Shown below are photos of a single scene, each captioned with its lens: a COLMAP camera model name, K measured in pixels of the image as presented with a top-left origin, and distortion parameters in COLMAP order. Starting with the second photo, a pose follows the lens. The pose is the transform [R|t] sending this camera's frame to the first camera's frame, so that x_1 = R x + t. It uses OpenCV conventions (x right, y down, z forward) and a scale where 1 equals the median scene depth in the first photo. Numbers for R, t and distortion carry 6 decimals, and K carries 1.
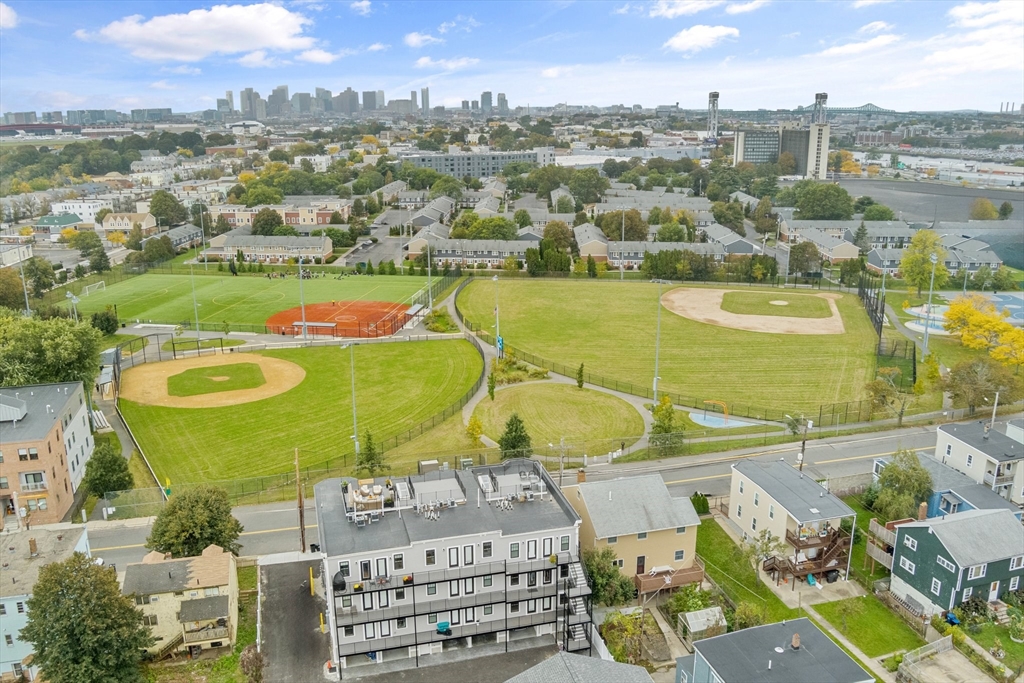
lens RADIAL K [[839.0, 0, 516.4], [0, 839.0, 343.2], [0, 0, 1]] dist [-0.070333, 0.002673]
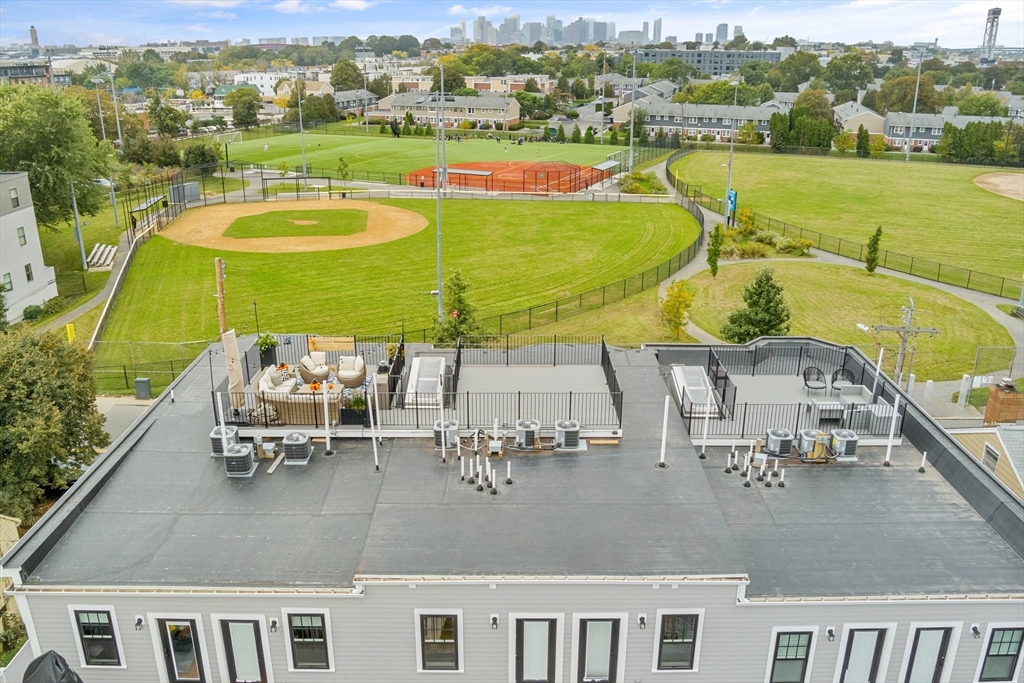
lens RADIAL K [[839.0, 0, 516.0], [0, 839.0, 342.7], [0, 0, 1]] dist [-0.070333, 0.002673]
pose [[0.965513, 0.095672, -0.242138, -0.013009], [-0.078316, 0.993686, 0.080338, 0.062577], [0.248295, -0.058604, 0.966910, 0.327935]]
